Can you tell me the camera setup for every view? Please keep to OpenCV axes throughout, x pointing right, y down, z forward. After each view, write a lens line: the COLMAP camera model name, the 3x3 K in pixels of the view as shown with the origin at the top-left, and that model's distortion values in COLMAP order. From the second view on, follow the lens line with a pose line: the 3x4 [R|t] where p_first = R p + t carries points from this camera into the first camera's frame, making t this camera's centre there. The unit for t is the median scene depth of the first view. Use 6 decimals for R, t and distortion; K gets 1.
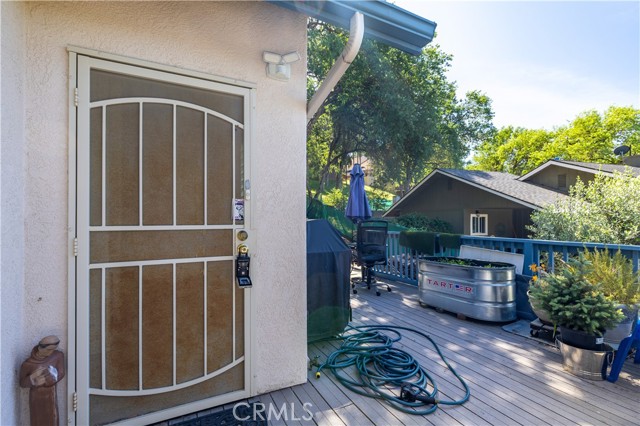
lens RADIAL K [[305.3, 0, 320.0], [0, 305.3, 213.0], [0, 0, 1]] dist [-0.003621, -0.000477]
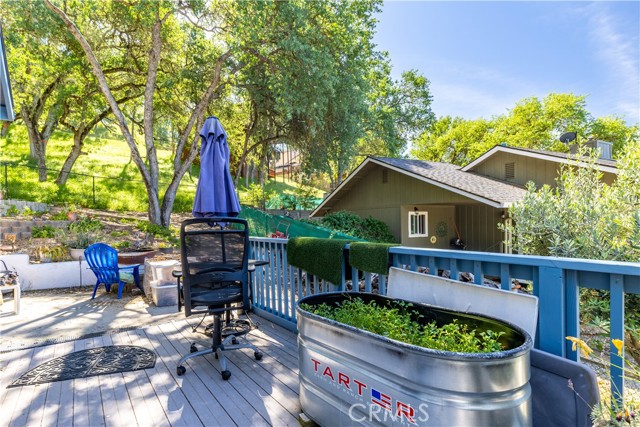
lens RADIAL K [[305.3, 0, 320.0], [0, 305.3, 213.5], [0, 0, 1]] dist [-0.003621, -0.000477]
pose [[0.984649, -0.011189, 0.174185, 0.095813], [0.012396, 0.999906, -0.005845, 0.008247], [-0.174103, 0.007915, 0.984696, 0.193385]]
